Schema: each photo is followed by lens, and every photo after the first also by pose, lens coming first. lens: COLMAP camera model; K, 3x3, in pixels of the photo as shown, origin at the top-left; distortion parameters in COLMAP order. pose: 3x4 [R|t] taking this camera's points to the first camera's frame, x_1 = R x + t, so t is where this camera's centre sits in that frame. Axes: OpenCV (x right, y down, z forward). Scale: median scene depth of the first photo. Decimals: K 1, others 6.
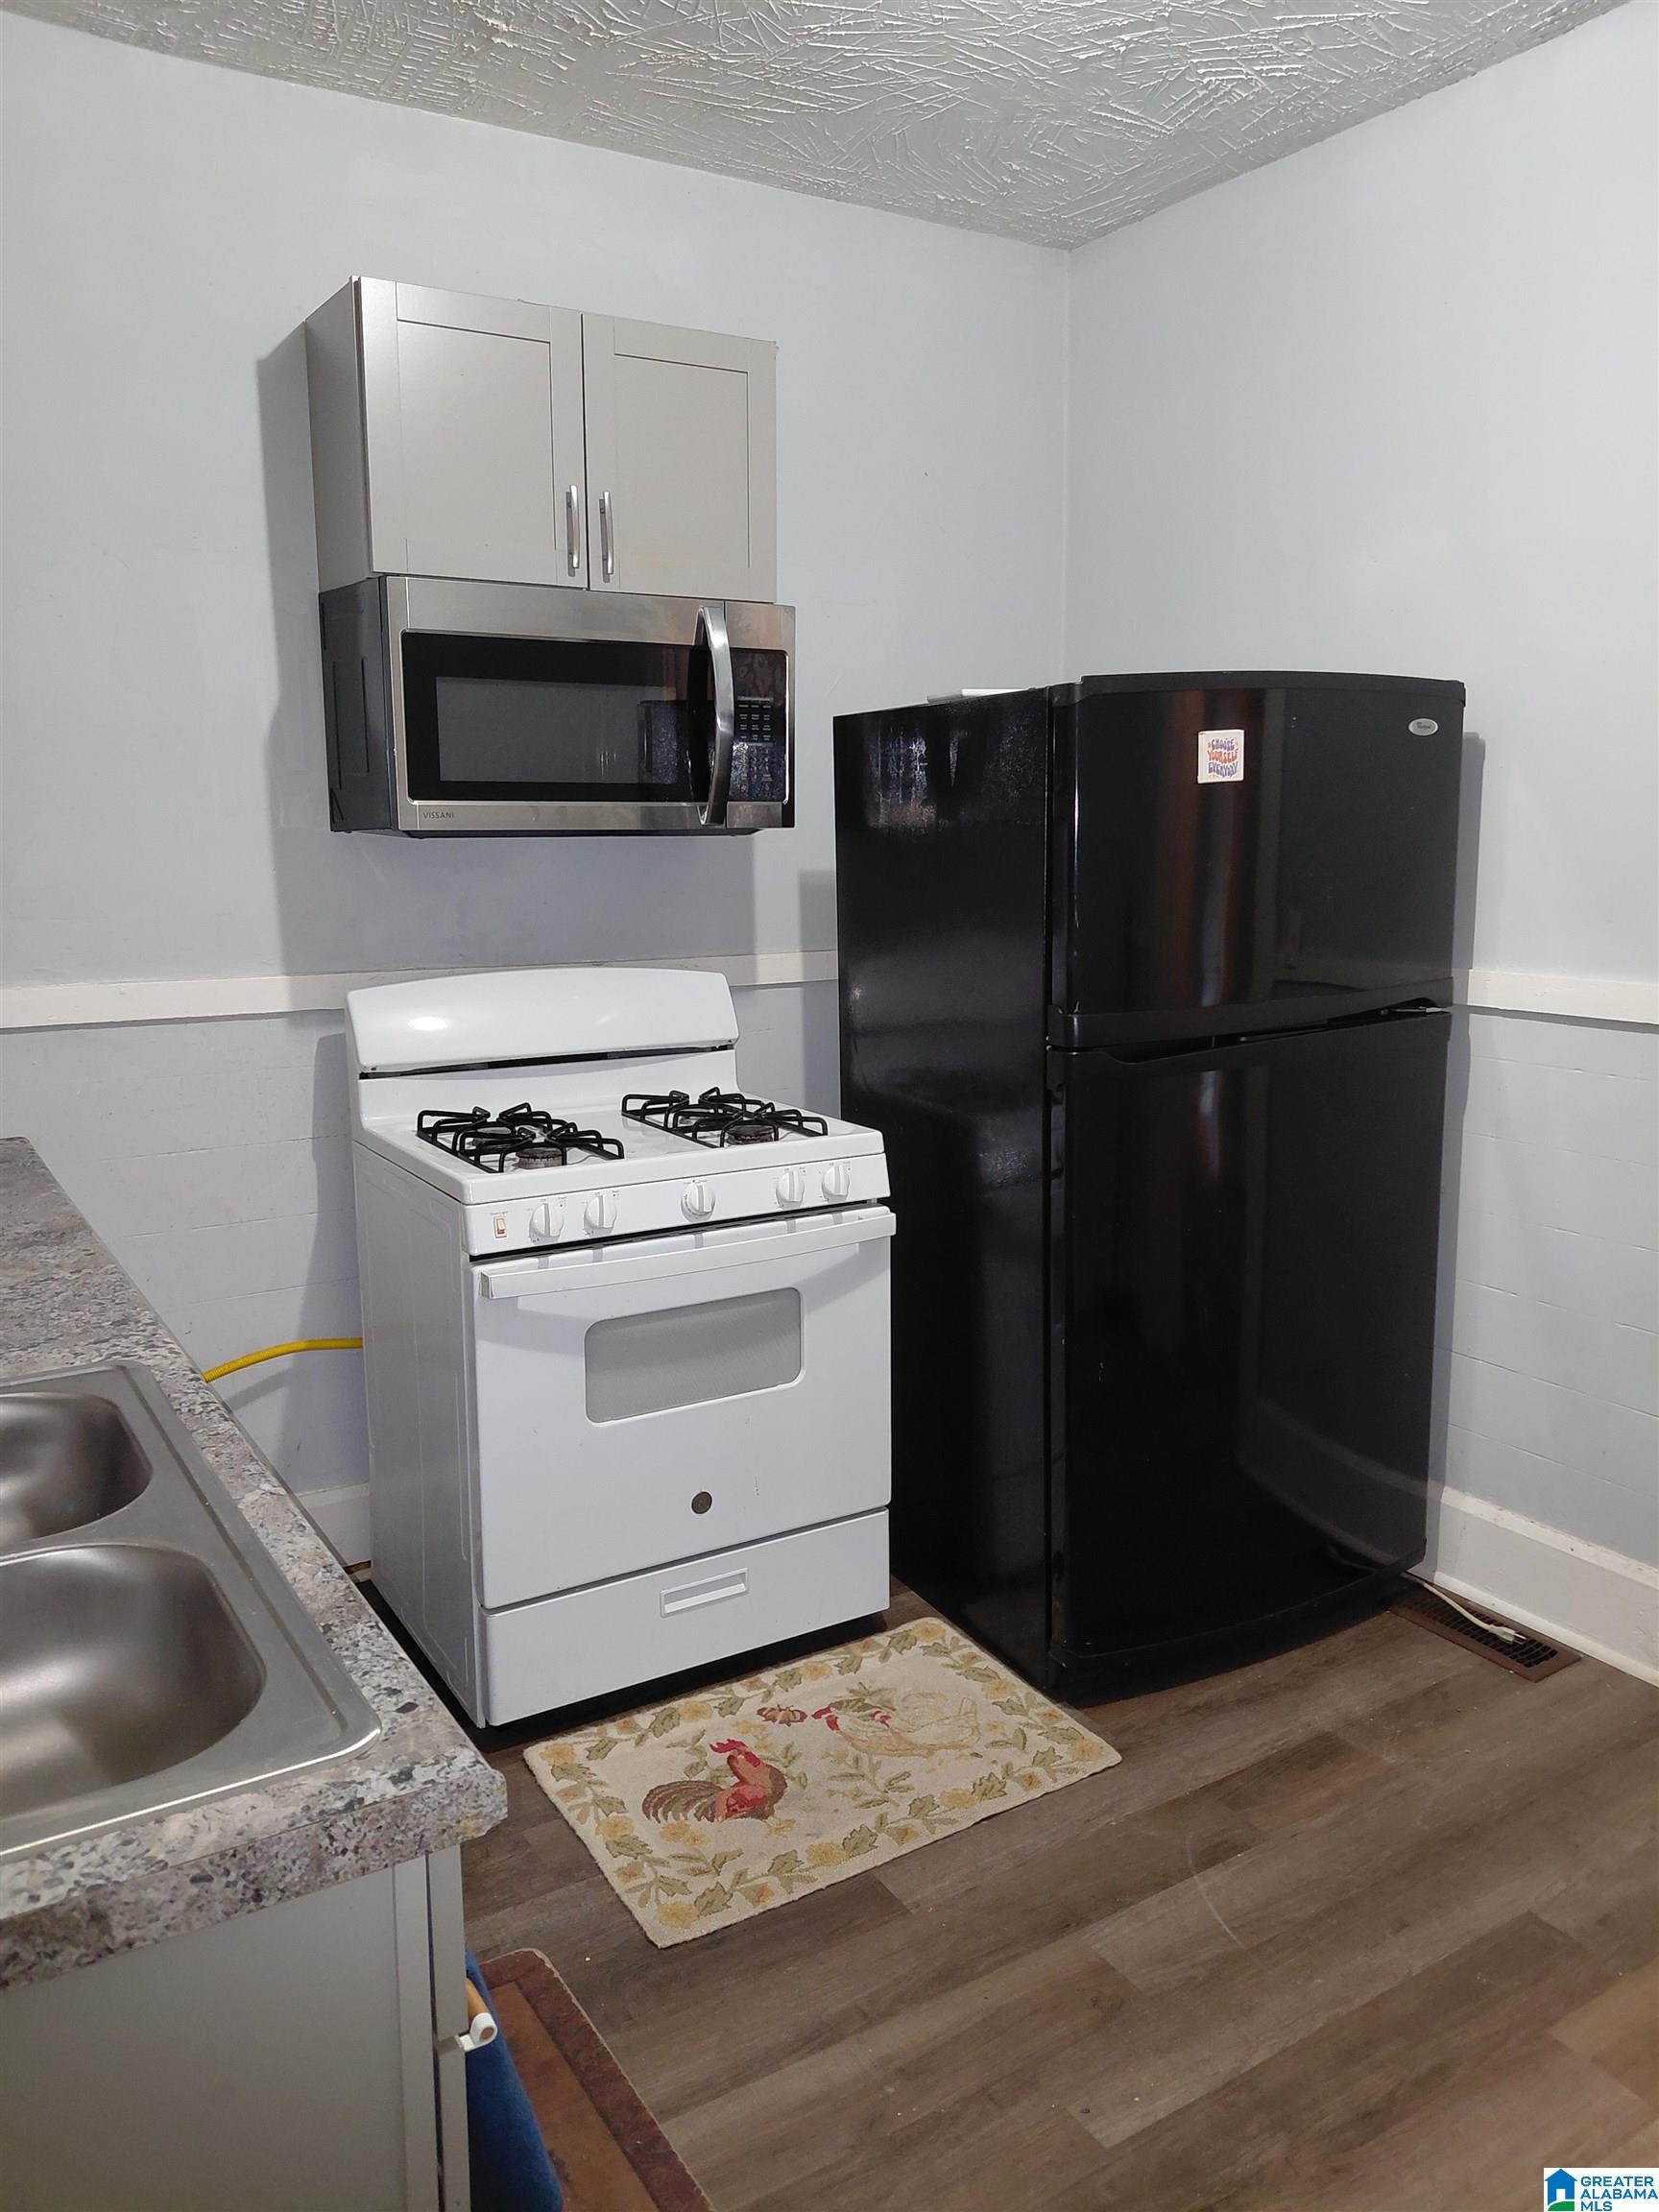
lens RADIAL K [[1708.9, 0, 829.2], [0, 1708.9, 1058.8], [0, 0, 1]] dist [0.036180, -0.006632]
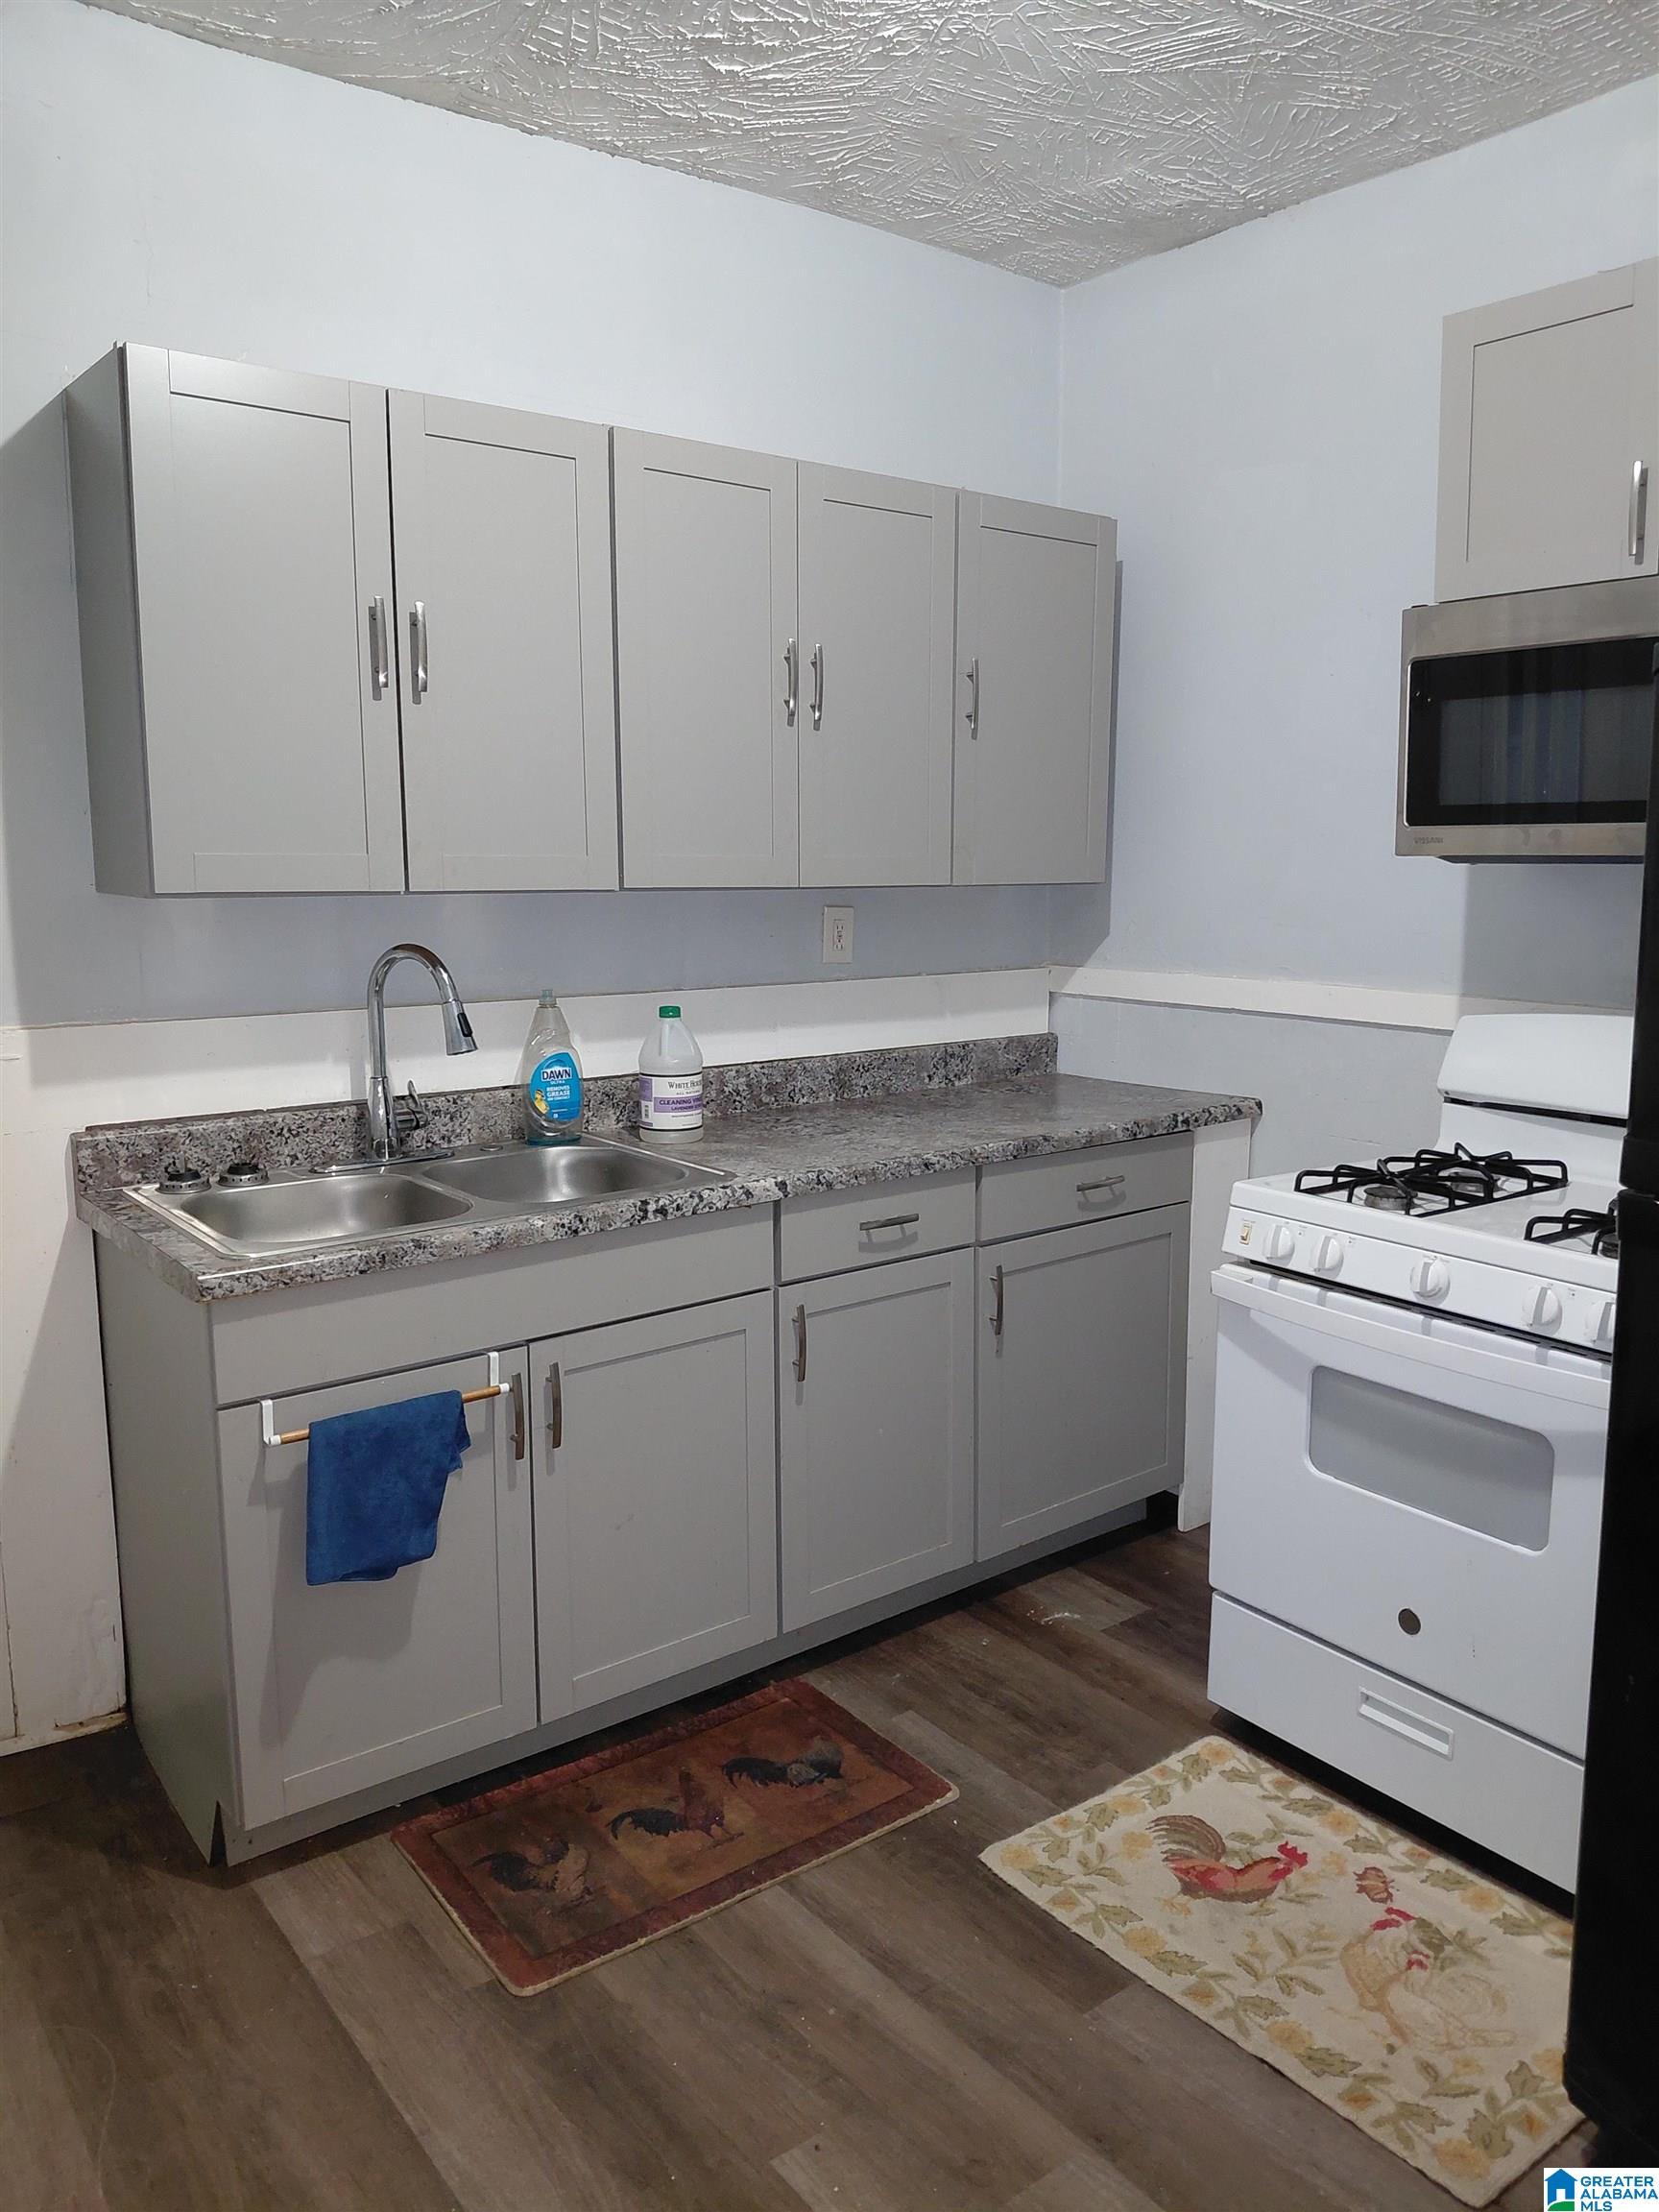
lens RADIAL K [[1624.0, 0, 829.5], [0, 1624.0, 1106.0], [0, 0, 1]] dist [0.000954, 0.004827]
pose [[0.115052, 0.165902, -0.979408, 0.714973], [-0.162462, 0.975822, 0.146211, -0.078571], [0.979984, 0.142295, 0.139223, 0.595160]]
